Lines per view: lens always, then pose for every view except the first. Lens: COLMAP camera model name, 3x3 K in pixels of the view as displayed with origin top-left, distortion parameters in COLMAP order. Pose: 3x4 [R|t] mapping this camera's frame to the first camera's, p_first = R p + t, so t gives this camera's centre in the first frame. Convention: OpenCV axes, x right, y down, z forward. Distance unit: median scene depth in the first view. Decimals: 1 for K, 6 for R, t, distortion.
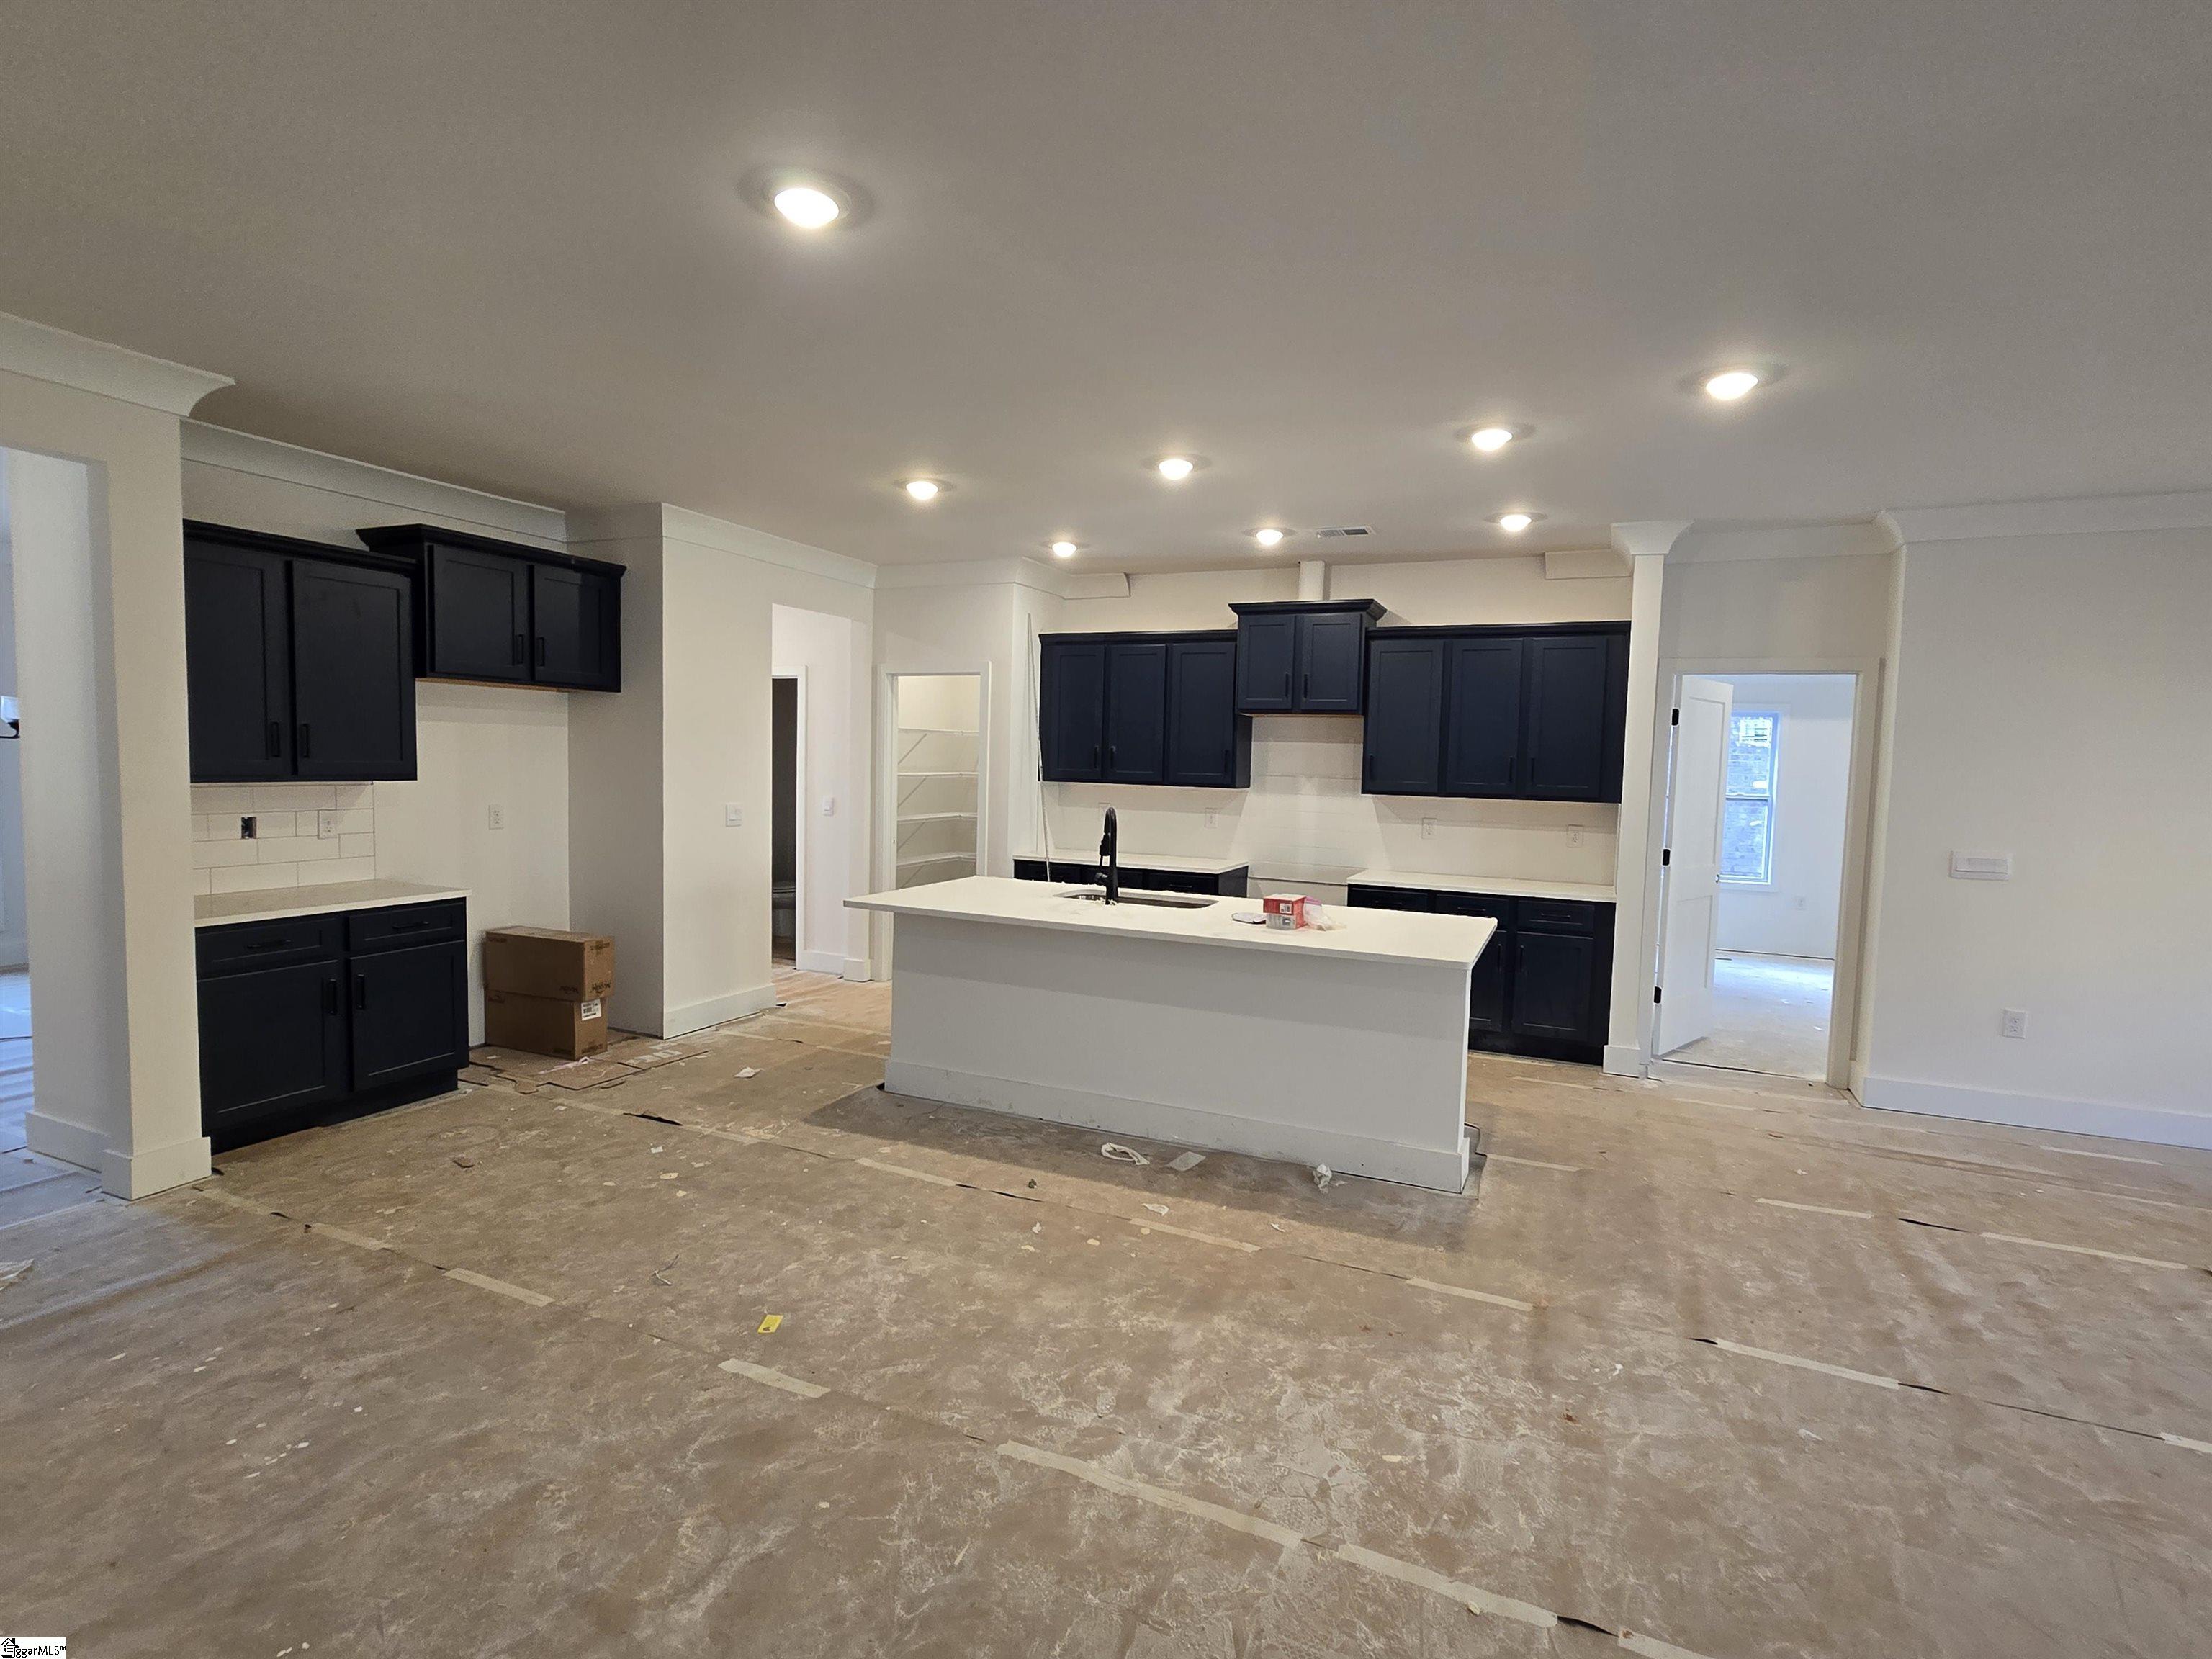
lens RADIAL K [[1080.4, 0, 1096.5], [0, 1080.4, 831.8], [0, 0, 1]] dist [-0.004912, -0.000308]
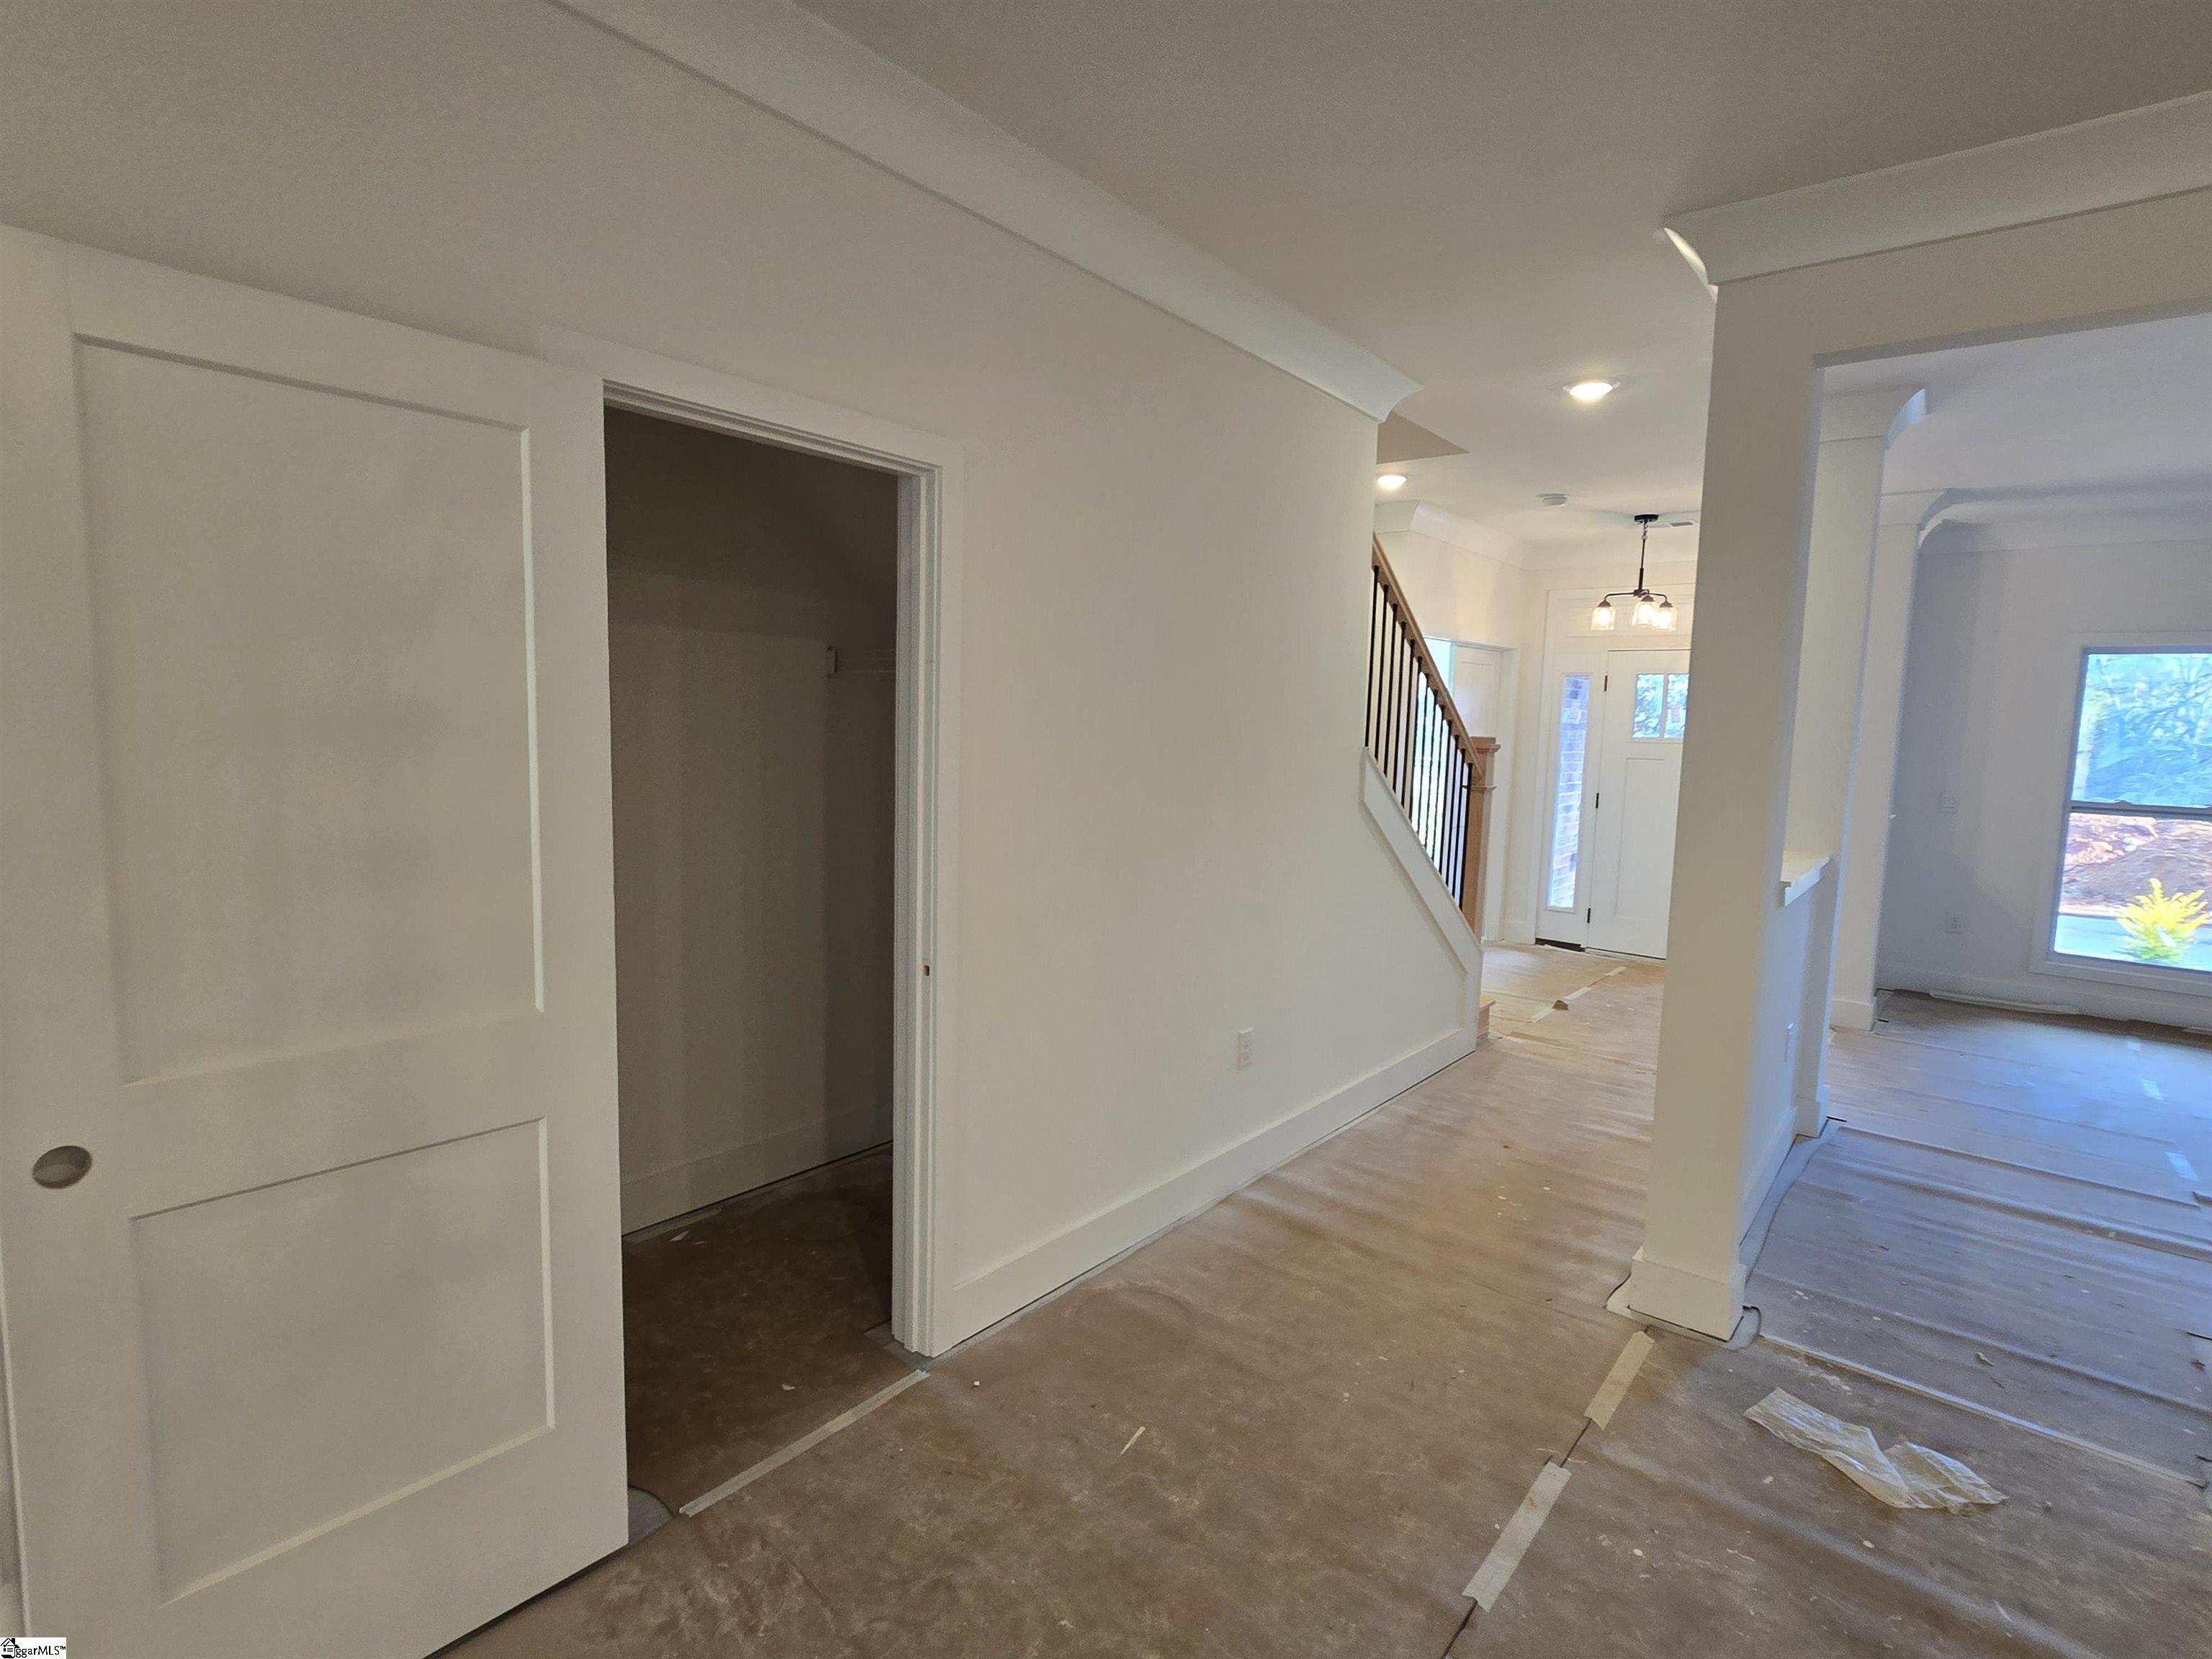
lens RADIAL K [[1093.0, 0, 1113.0], [0, 1093.0, 829.2], [0, 0, 1]] dist [-0.006062, 0.000173]
pose [[-0.270303, 0.067697, -0.960392, -0.165884], [-0.103858, 0.989654, 0.098991, -0.032834], [0.957157, 0.126502, -0.260475, 0.498416]]
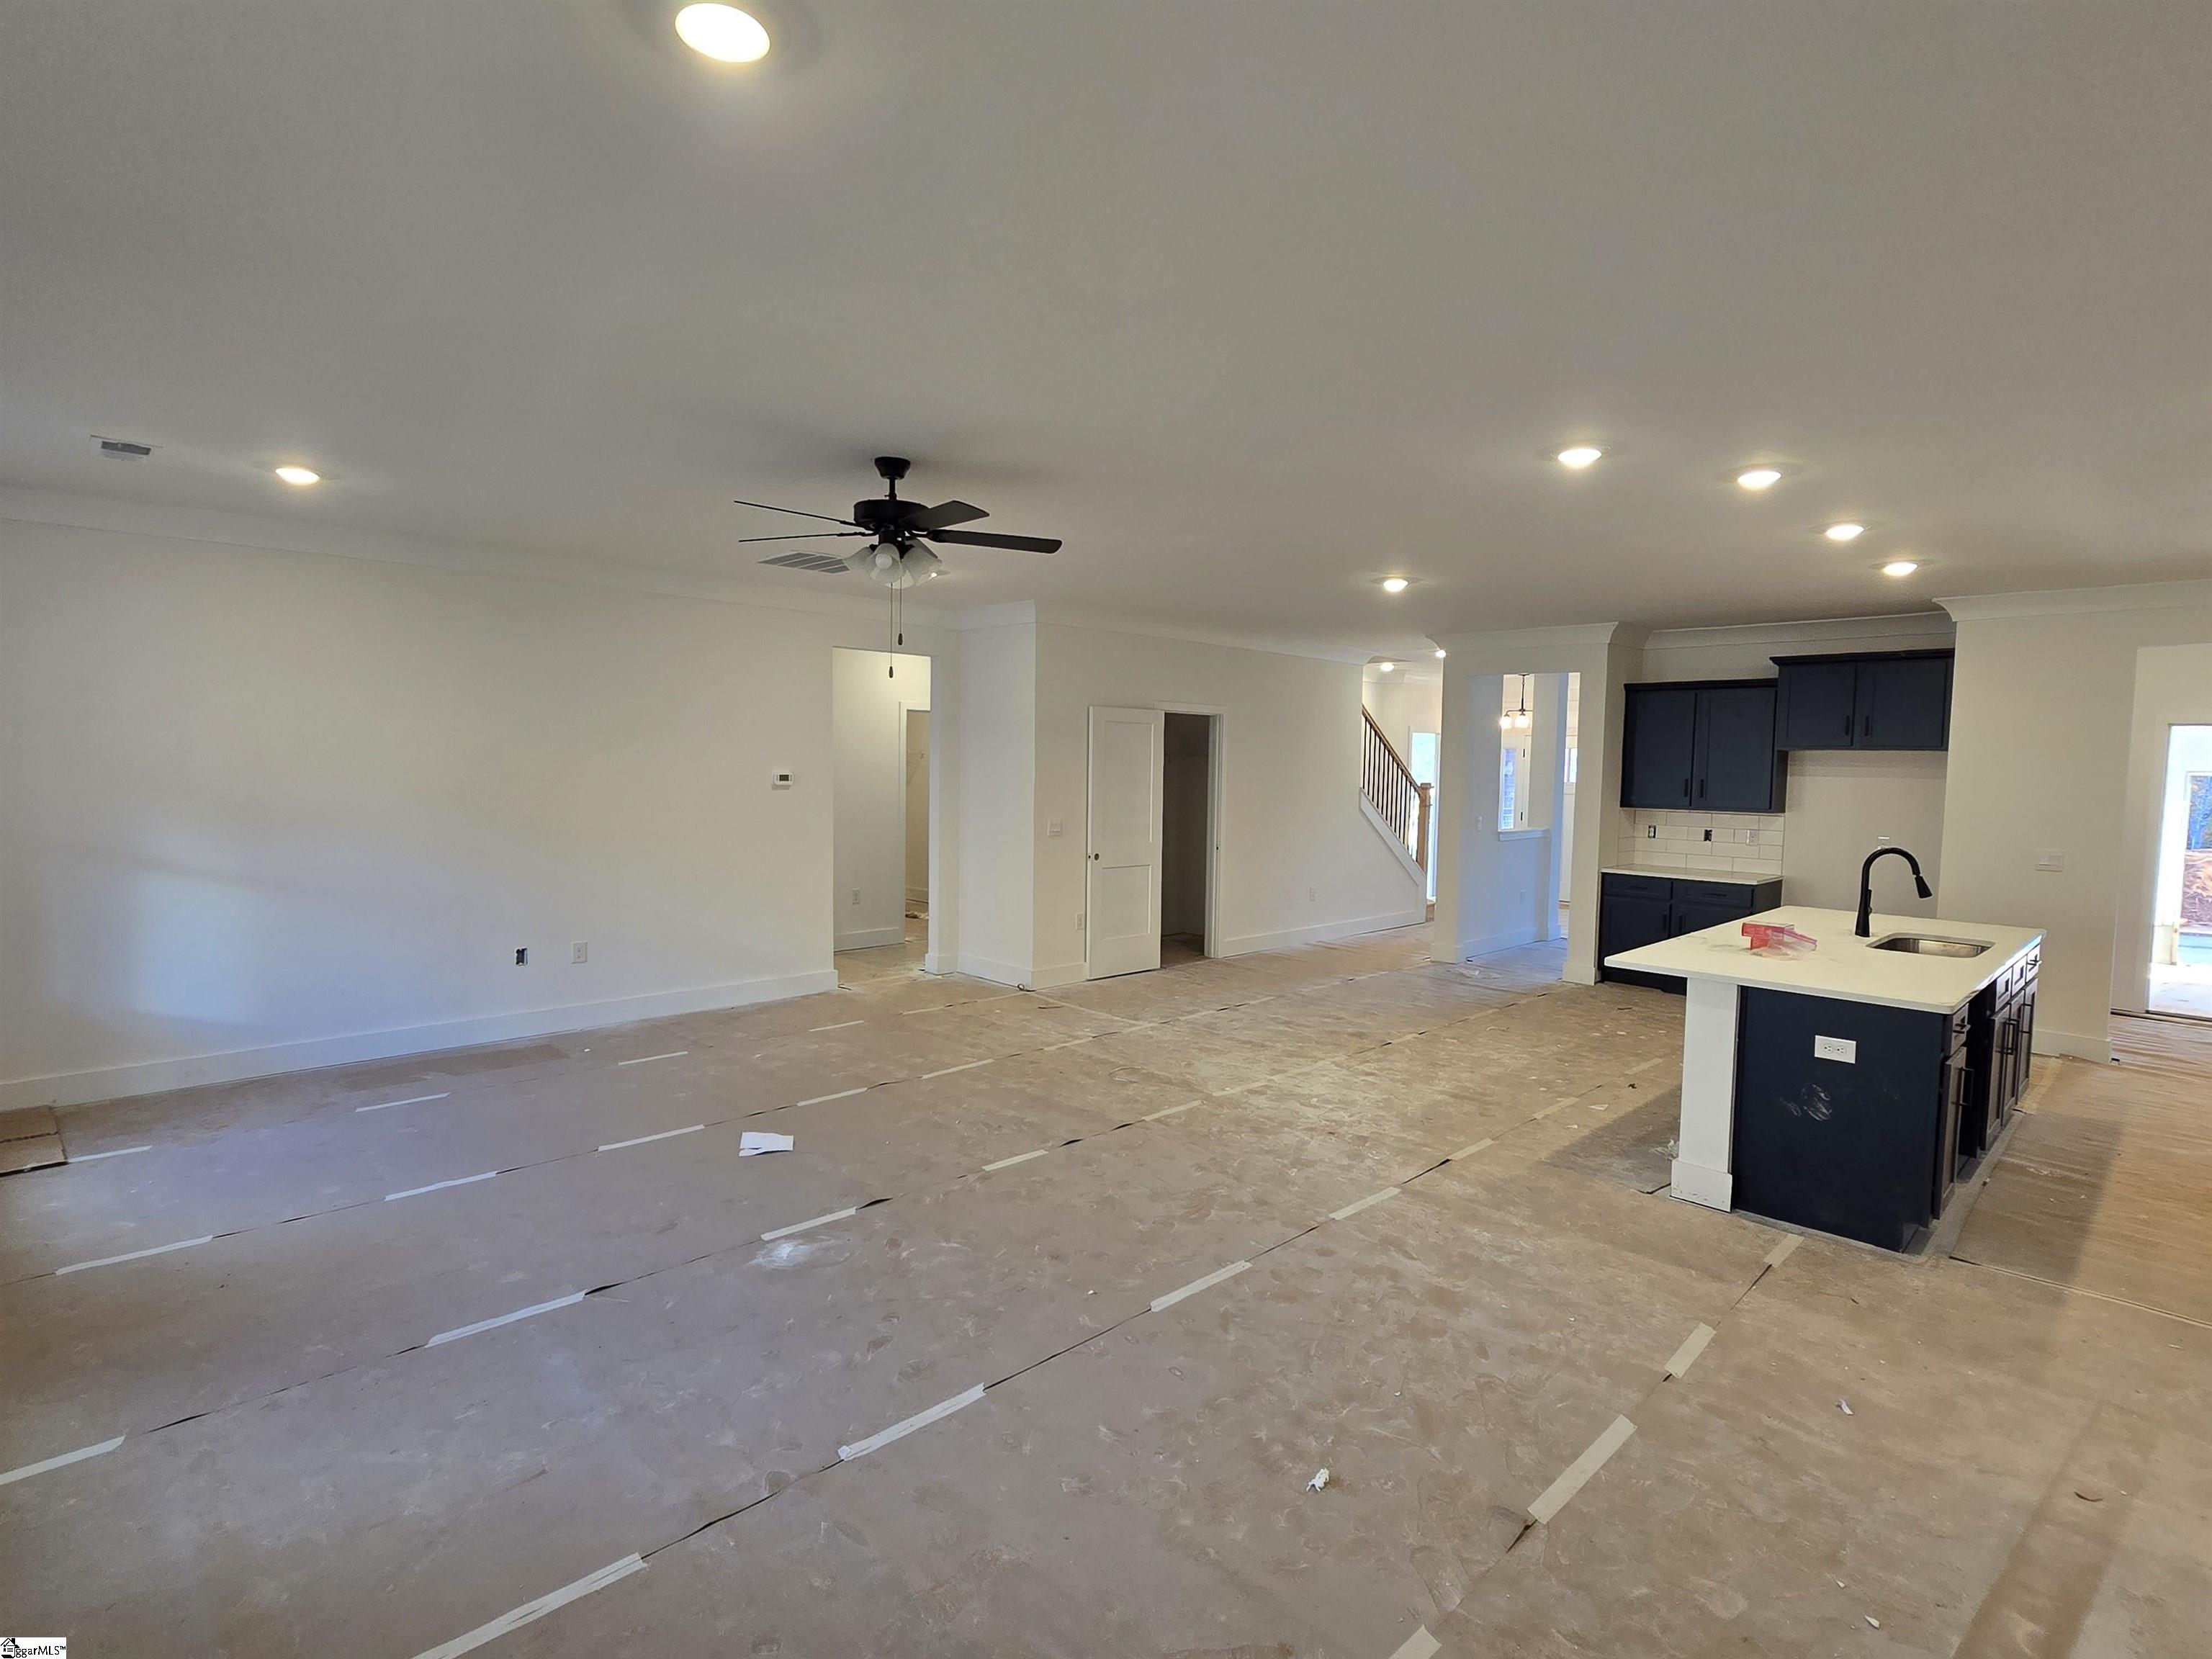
lens RADIAL K [[1093.0, 0, 1113.0], [0, 1093.0, 829.2], [0, 0, 1]] dist [-0.006062, 0.000173]
pose [[-0.363441, 0.023095, -0.931331, 1.633544], [-0.094226, 0.993655, 0.061411, -0.040897], [0.926840, 0.110074, -0.358959, 0.894002]]
